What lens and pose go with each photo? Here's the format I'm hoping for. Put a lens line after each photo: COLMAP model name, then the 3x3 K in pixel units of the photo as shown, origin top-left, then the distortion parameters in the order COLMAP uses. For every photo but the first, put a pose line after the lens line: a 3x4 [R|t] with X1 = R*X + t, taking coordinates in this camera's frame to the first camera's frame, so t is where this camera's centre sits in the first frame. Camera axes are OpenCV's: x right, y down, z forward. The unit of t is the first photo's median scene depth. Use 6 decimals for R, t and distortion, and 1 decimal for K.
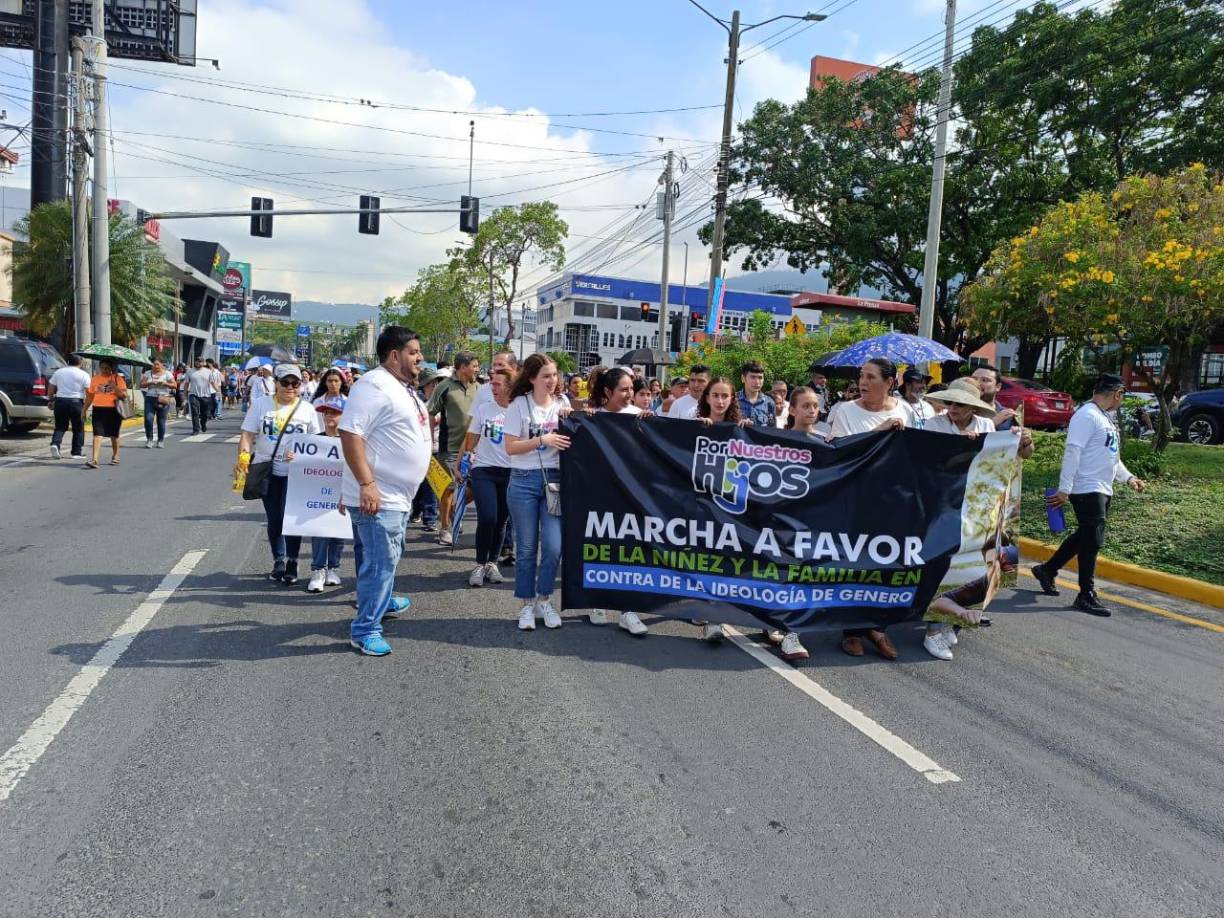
lens RADIAL K [[847.8, 0, 608.2], [0, 847.8, 466.2], [0, 0, 1]] dist [0.041171, -0.039924]
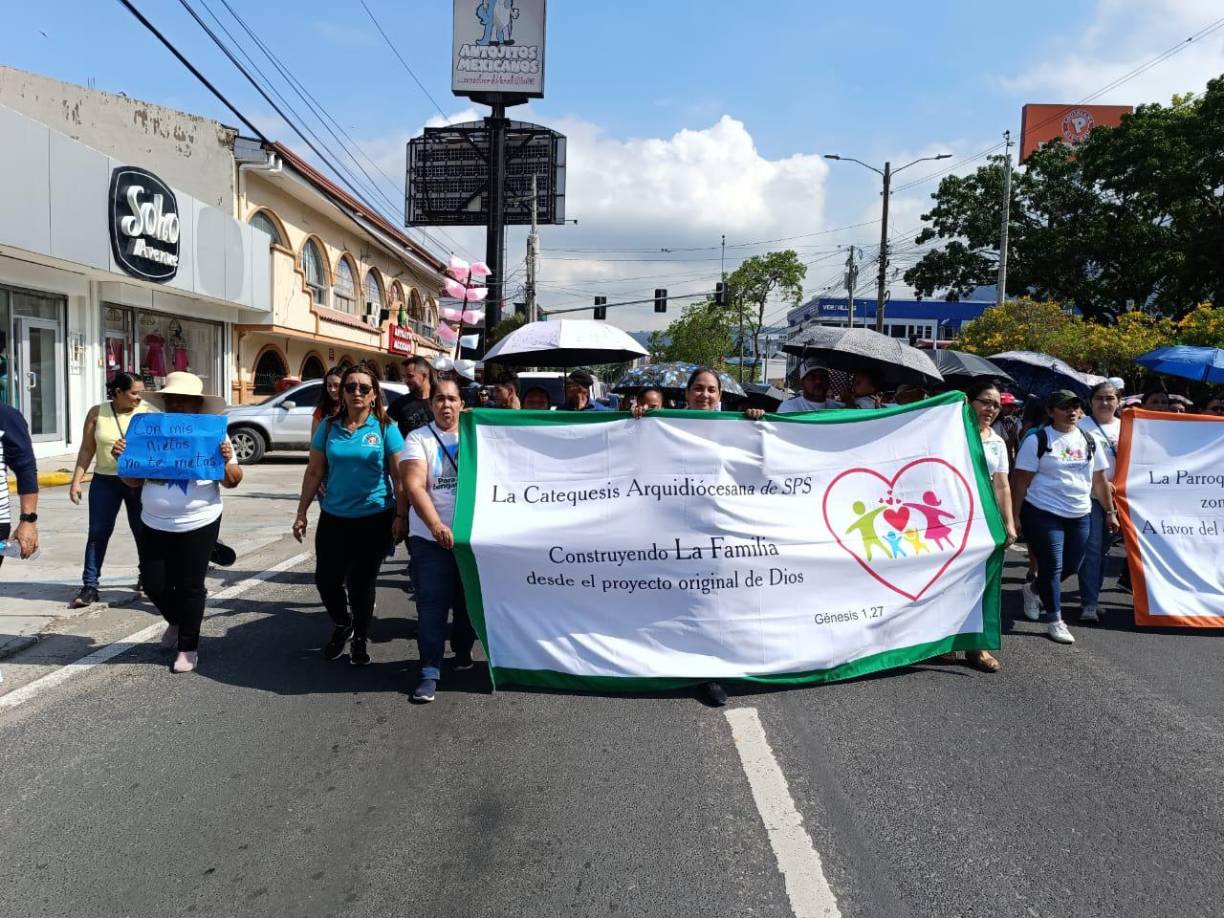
lens RADIAL K [[847.8, 0, 608.2], [0, 847.8, 466.2], [0, 0, 1]] dist [0.041171, -0.039924]
pose [[0.954800, -0.010430, -0.297065, 0.050944], [0.003864, 0.999735, -0.022681, 0.028994], [0.297223, 0.020508, 0.954588, -0.282801]]
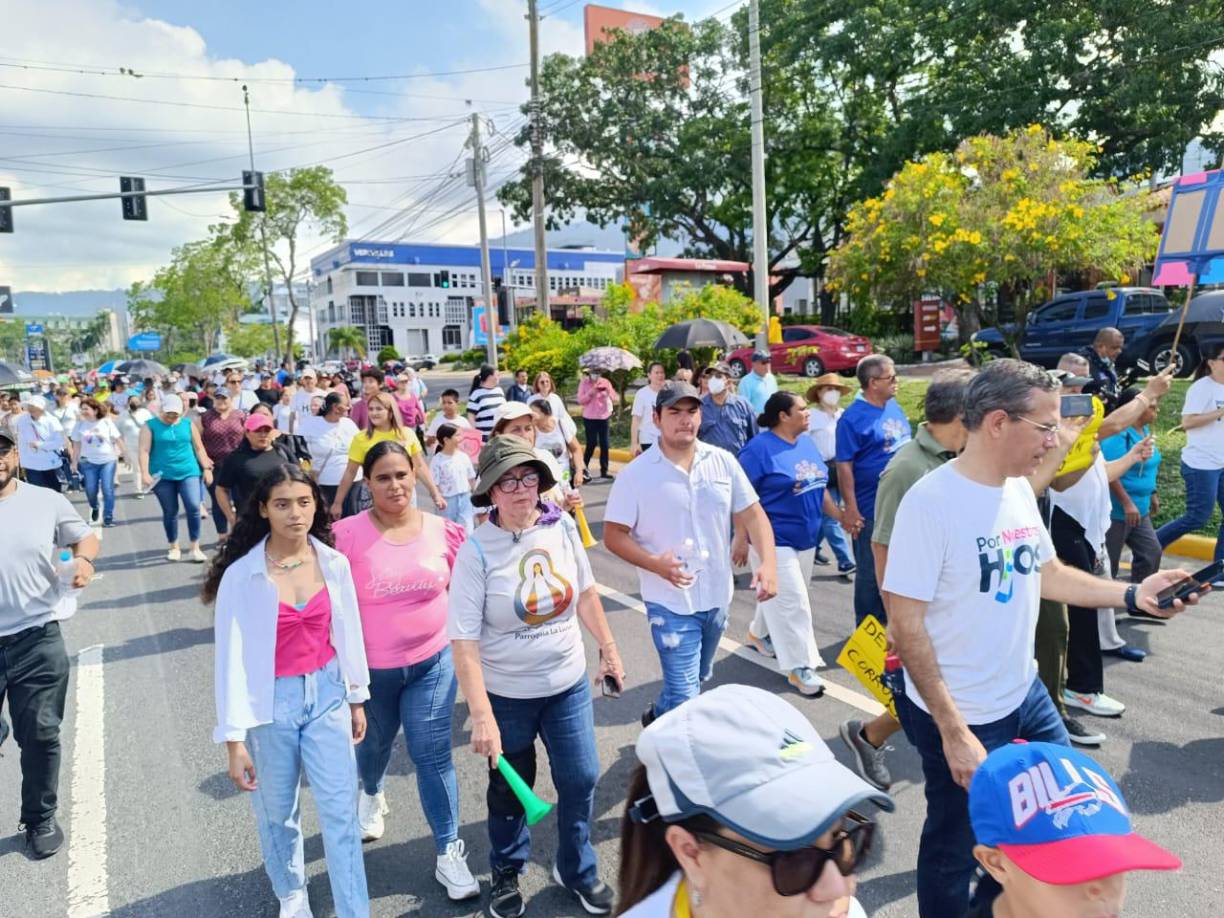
lens RADIAL K [[870.9, 0, 612.0], [0, 870.9, 459.0], [0, 0, 1]] dist [0.042988, -0.062007]
pose [[0.966962, -0.121056, 0.224342, -0.020845], [0.113429, 0.992451, 0.046628, -0.009210], [-0.228293, -0.019641, 0.973394, 0.008732]]
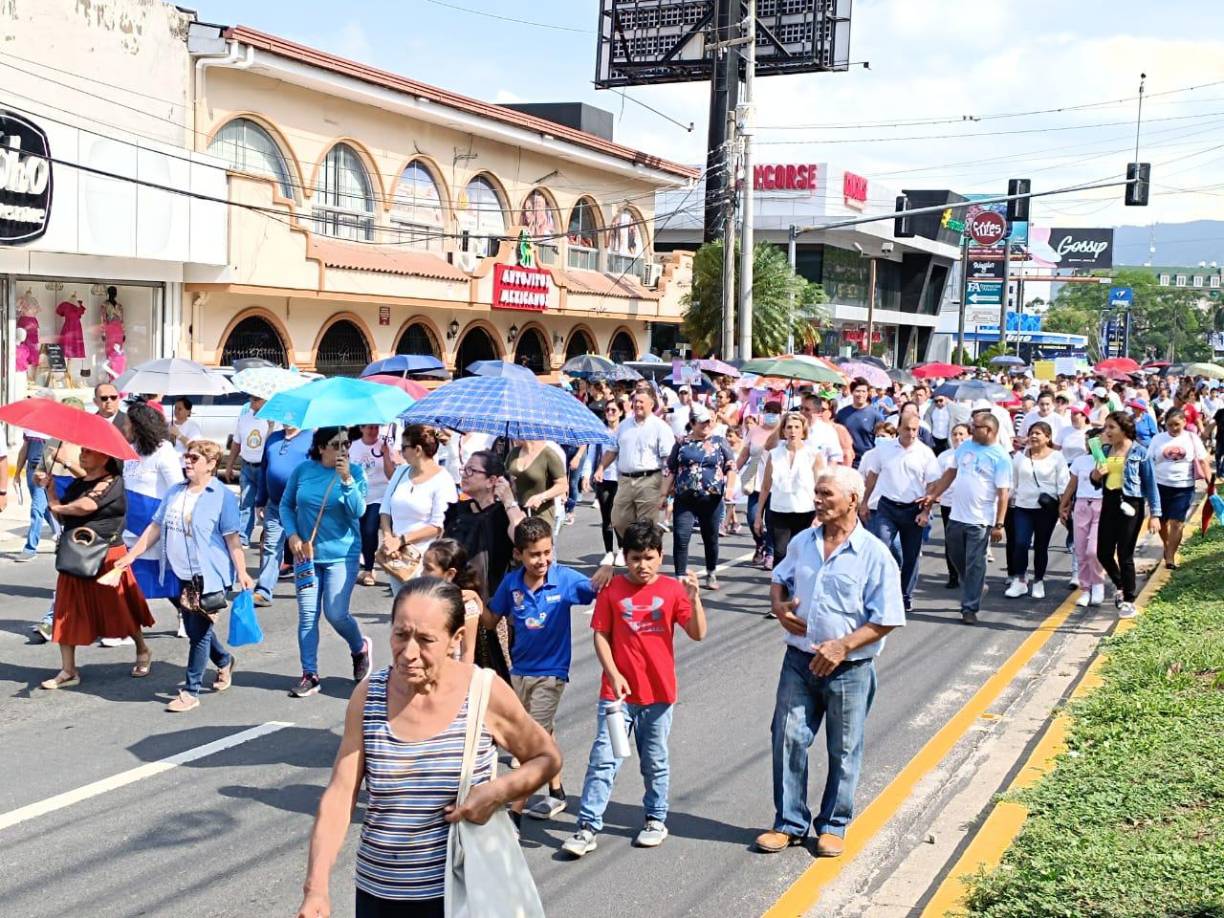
lens RADIAL K [[1692.2, 0, 607.2], [0, 1692.2, 462.7], [0, 0, 1]] dist [0.155287, -0.433118]
pose [[0.782225, 0.005911, -0.622968, 0.240599], [-0.036869, 0.998642, -0.036819, 0.028620], [0.621904, 0.051769, 0.781381, -0.311071]]
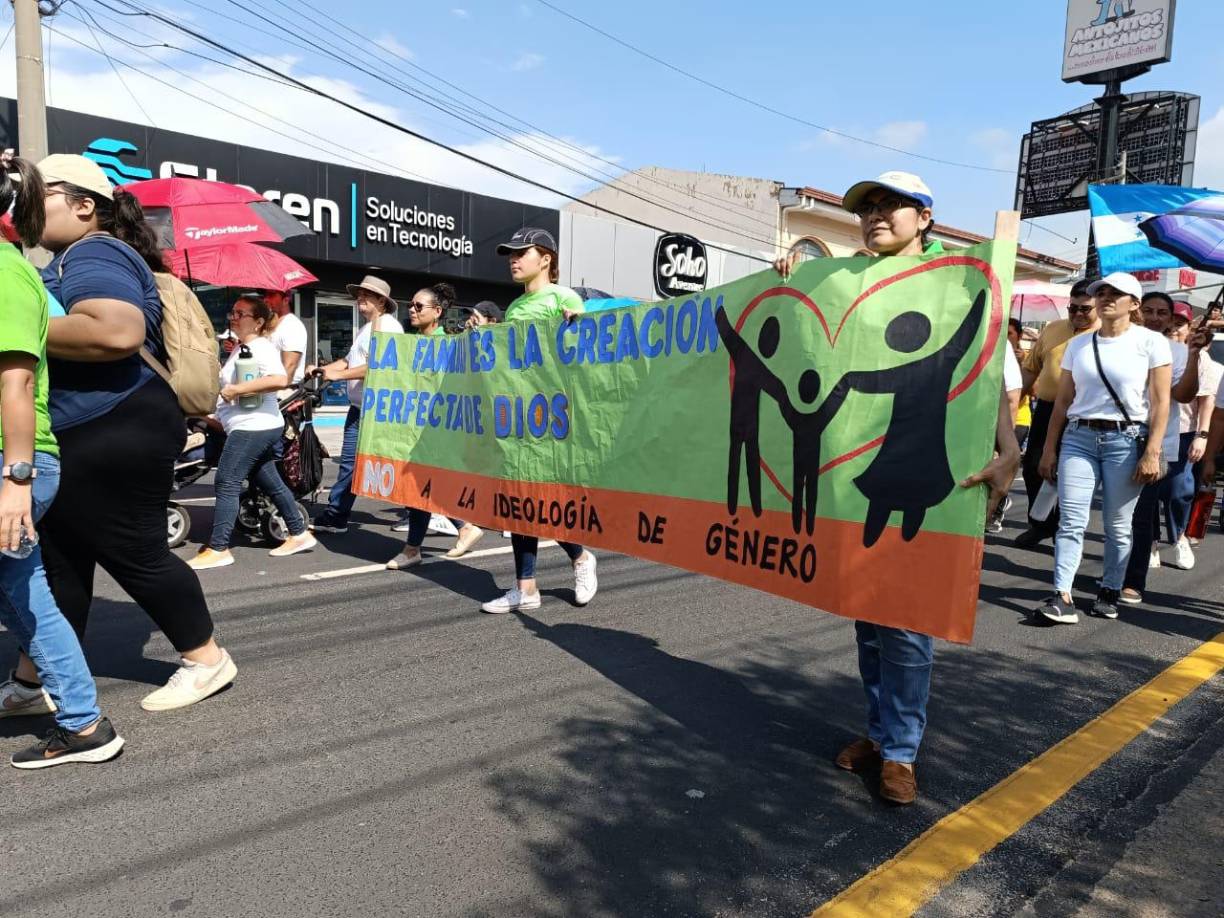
lens RADIAL K [[868.3, 0, 612.0], [0, 868.3, 459.0], [0, 0, 1]] dist [0.045315, -0.026897]
pose [[0.457689, 0.036376, -0.888368, 0.221591], [-0.081434, 0.996678, -0.001144, 0.046093], [0.885375, 0.072867, 0.459131, -0.293163]]
